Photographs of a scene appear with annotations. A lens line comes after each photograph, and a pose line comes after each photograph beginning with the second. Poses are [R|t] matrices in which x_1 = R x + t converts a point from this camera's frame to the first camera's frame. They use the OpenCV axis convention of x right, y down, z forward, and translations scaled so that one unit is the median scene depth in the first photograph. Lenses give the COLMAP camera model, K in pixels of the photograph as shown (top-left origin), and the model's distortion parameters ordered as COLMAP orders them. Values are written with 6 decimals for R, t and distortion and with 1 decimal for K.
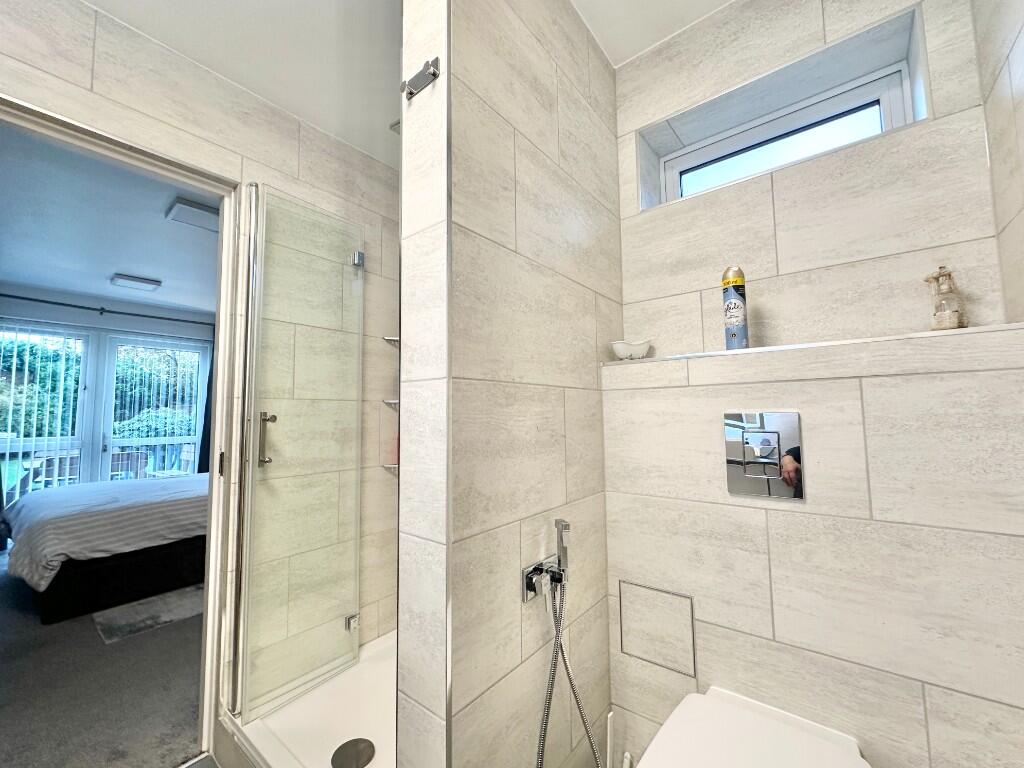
lens RADIAL K [[409.1, 0, 512.0], [0, 409.1, 384.0], [0, 0, 1]] dist [-0.001751, 0.000169]
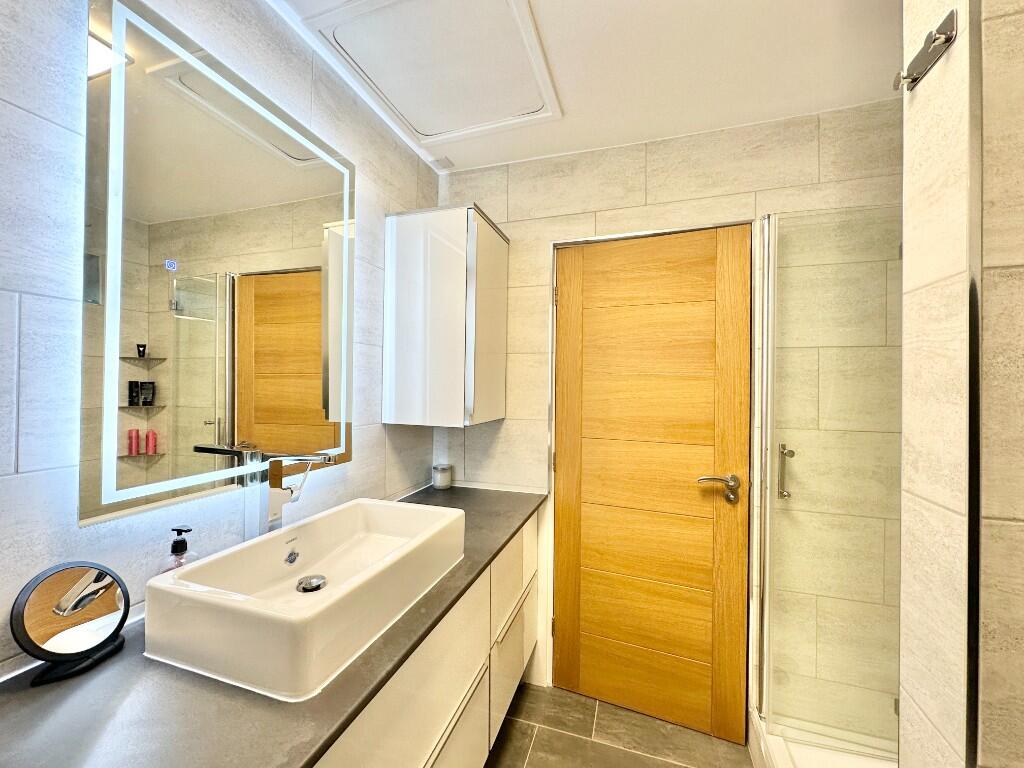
lens RADIAL K [[409.1, 0, 512.0], [0, 409.1, 384.0], [0, 0, 1]] dist [-0.001751, 0.000169]
pose [[0.338448, 0.015359, -0.940860, 0.105138], [0.053477, 0.997937, 0.035527, -0.147763], [0.939464, -0.062338, 0.336928, 0.052498]]
